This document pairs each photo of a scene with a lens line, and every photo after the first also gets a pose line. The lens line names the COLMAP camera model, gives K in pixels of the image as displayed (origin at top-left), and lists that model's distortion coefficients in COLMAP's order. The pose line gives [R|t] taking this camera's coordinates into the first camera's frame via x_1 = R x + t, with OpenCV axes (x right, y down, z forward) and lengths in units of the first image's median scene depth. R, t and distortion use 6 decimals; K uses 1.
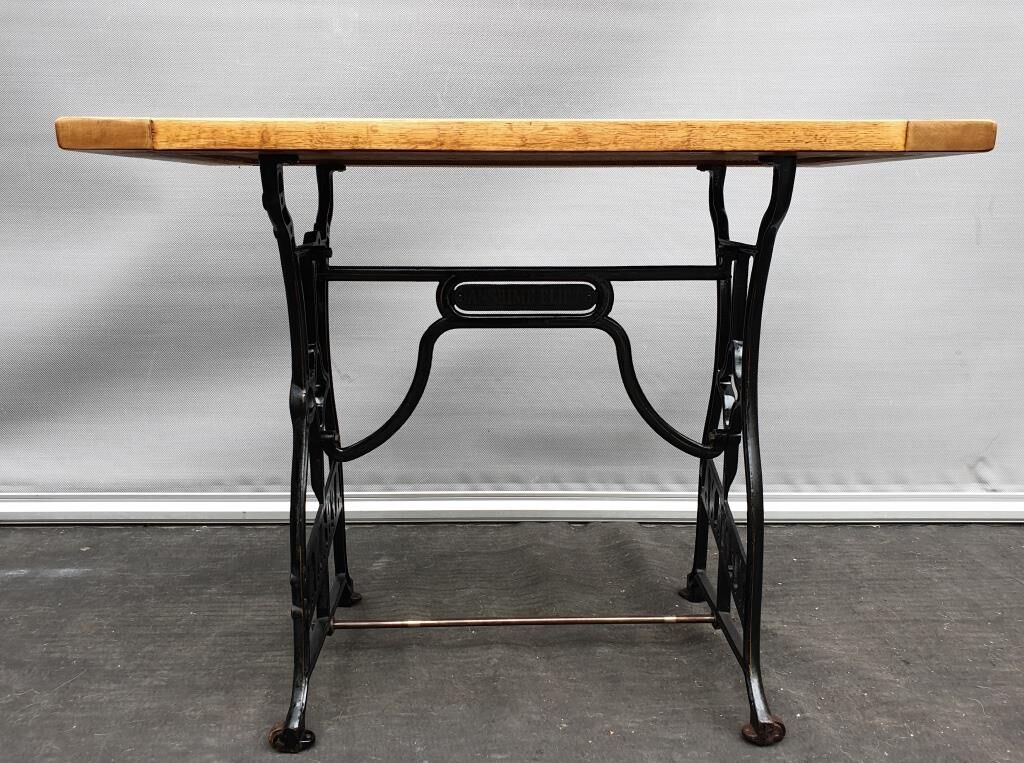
lens RADIAL K [[856.0, 0, 524.7], [0, 856.0, 375.6], [0, 0, 1]] dist [-0.022128, 0.048365]
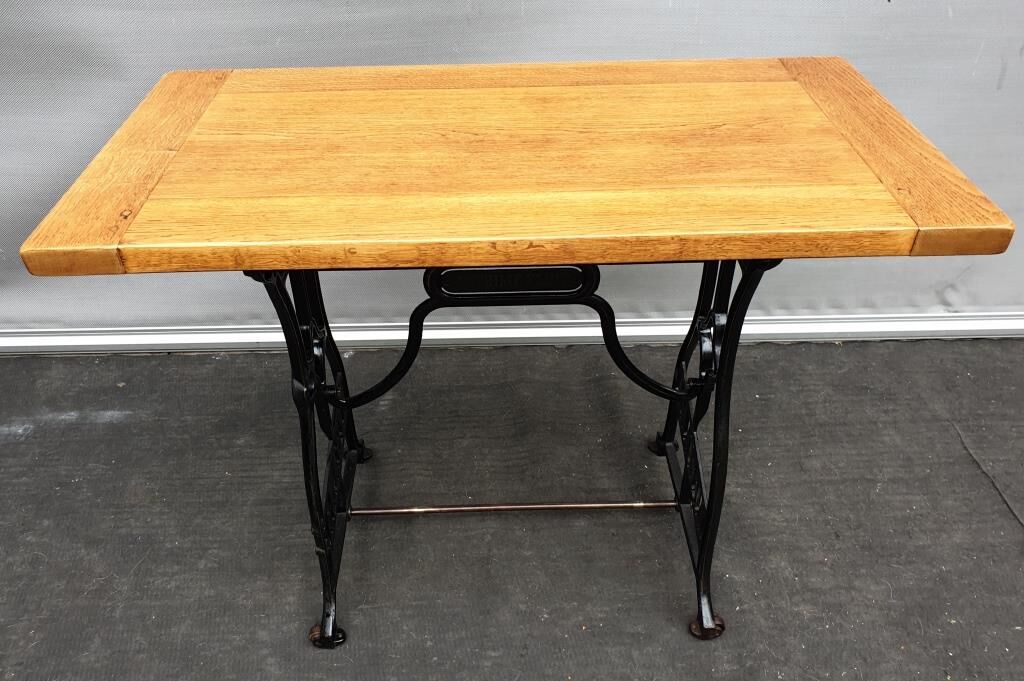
lens RADIAL K [[815.2, 0, 501.5], [0, 815.2, 324.4], [0, 0, 1]] dist [-0.016383, 0.040134]
pose [[0.999803, -0.003844, -0.019448, 0.006233], [0.011776, 0.904359, 0.426611, -0.415049], [0.015948, -0.426756, 0.904226, 0.100235]]
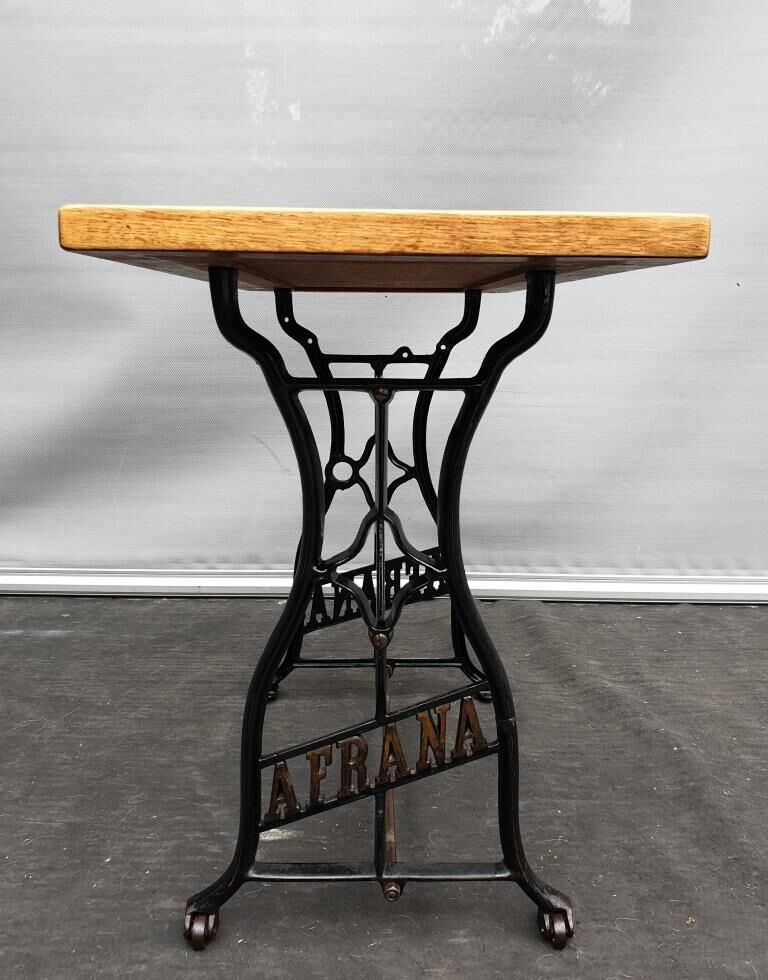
lens RADIAL K [[832.4, 0, 395.7], [0, 832.4, 463.5], [0, 0, 1]] dist [-0.028080, 0.035991]
pose [[0.999075, 0.005281, -0.042676, -0.019826], [-0.006441, 0.999612, -0.027087, 0.029497], [0.042516, 0.027337, 0.998722, -0.160625]]
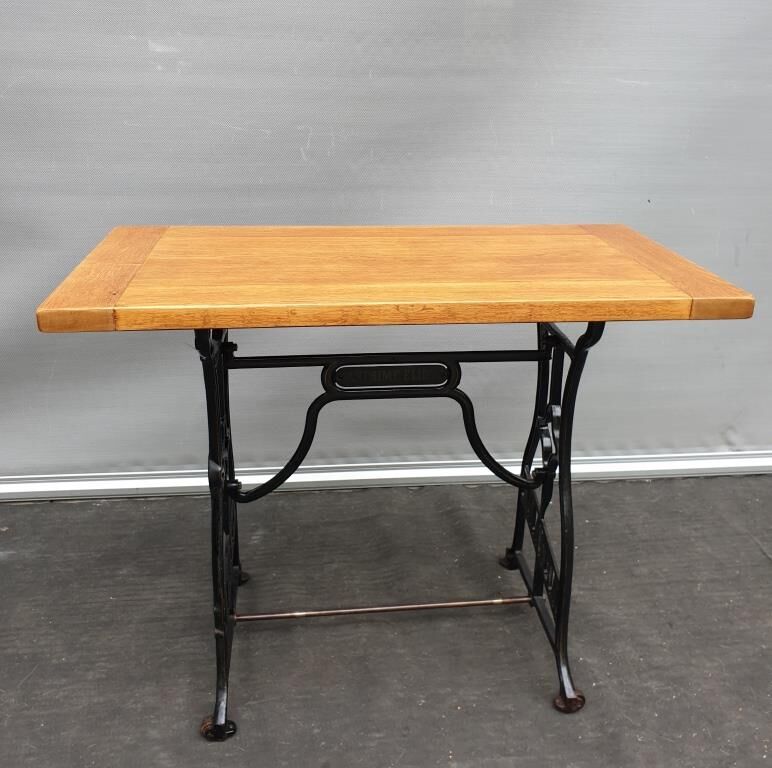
lens RADIAL K [[779.4, 0, 400.3], [0, 779.4, 303.5], [0, 0, 1]] dist [0.007807, 0.000000]
pose [[0.995729, -0.006575, 0.092094, -0.084660], [-0.003273, 0.994320, 0.106378, -0.295370], [-0.092270, -0.106225, 0.990052, -0.120331]]
